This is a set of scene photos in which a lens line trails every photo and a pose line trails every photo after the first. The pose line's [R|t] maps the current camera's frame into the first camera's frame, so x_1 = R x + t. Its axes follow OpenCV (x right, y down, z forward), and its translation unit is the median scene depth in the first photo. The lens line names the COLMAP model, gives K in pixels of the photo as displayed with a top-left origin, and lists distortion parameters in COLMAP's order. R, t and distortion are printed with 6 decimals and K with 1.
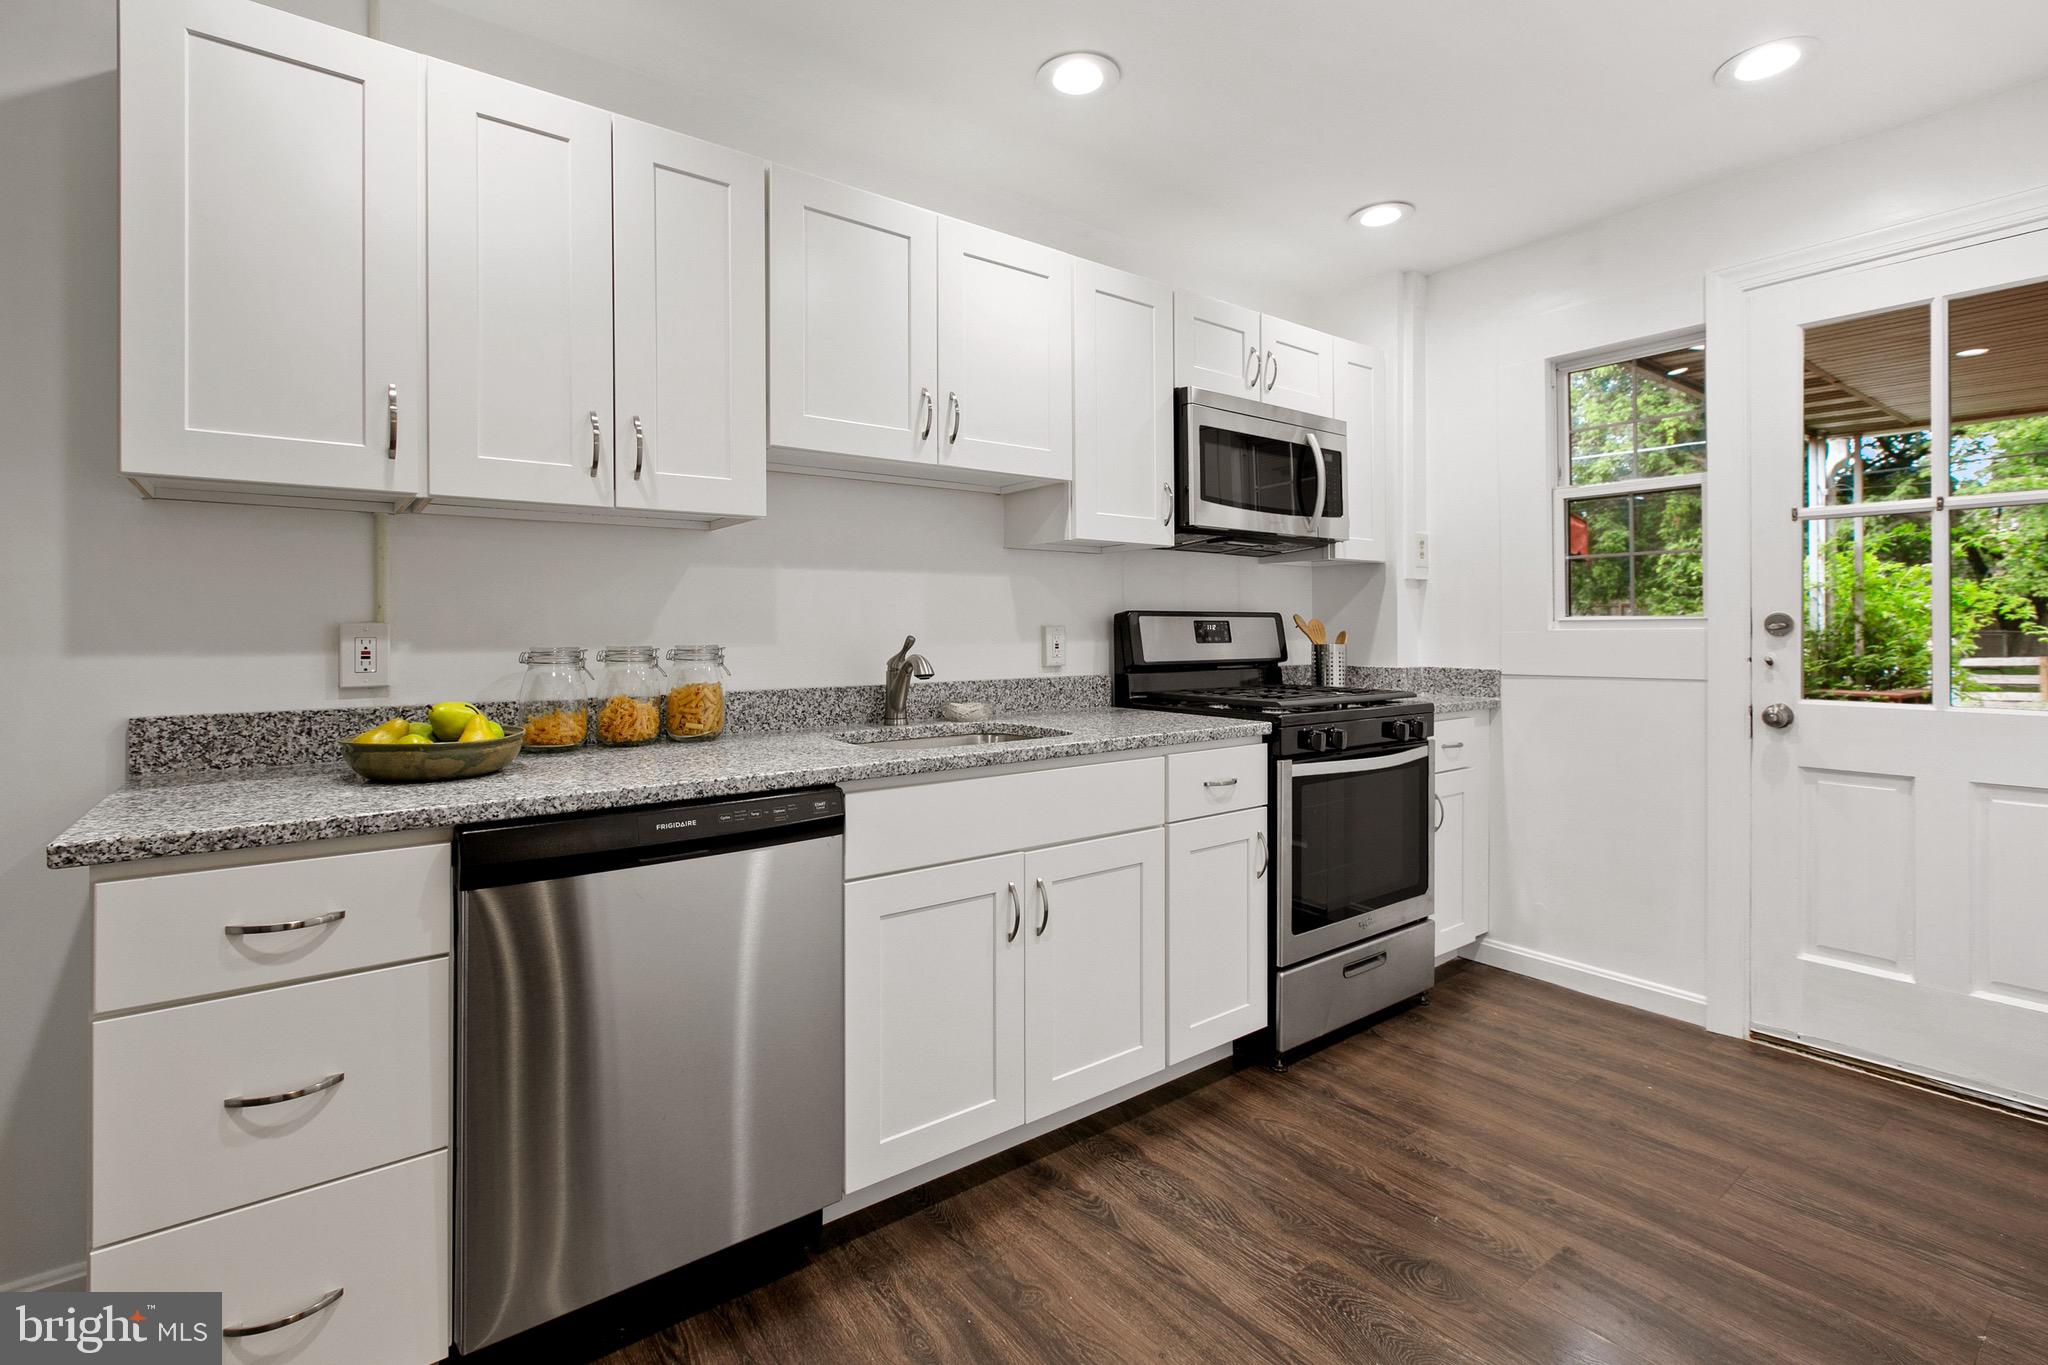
lens RADIAL K [[945.6, 0, 1036.8], [0, 945.6, 639.6], [0, 0, 1]] dist [0.000082, -0.000375]
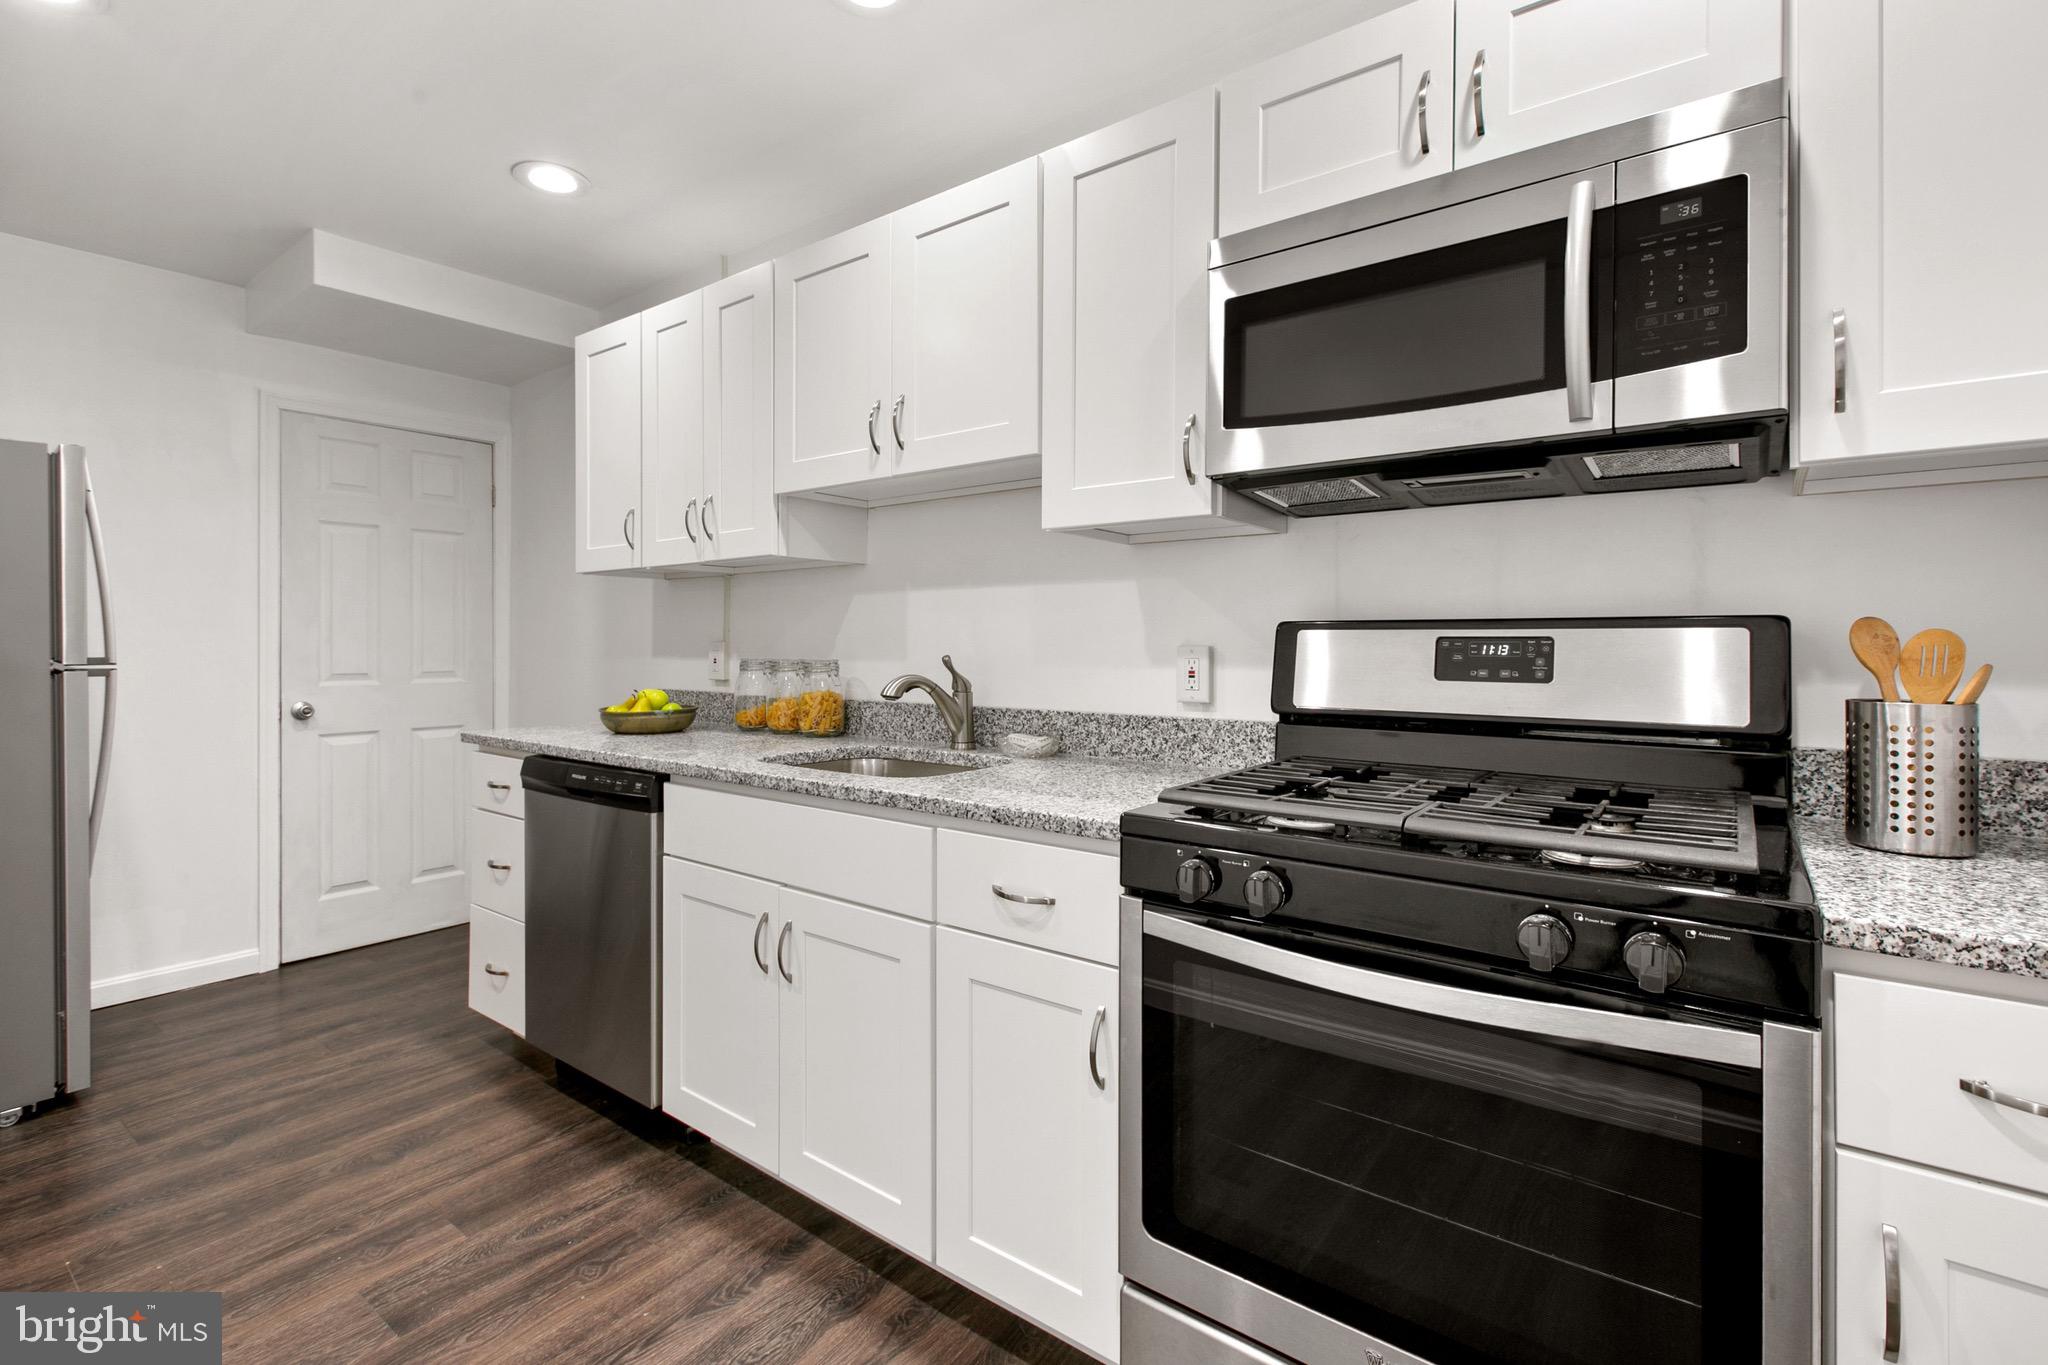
lens RADIAL K [[945.6, 0, 1036.8], [0, 945.6, 639.6], [0, 0, 1]] dist [0.000082, -0.000375]
pose [[0.248994, -0.001192, -0.968504, 0.905760], [-0.012854, 0.999907, -0.004535, -0.019509], [0.968420, 0.013579, 0.248955, 0.946150]]
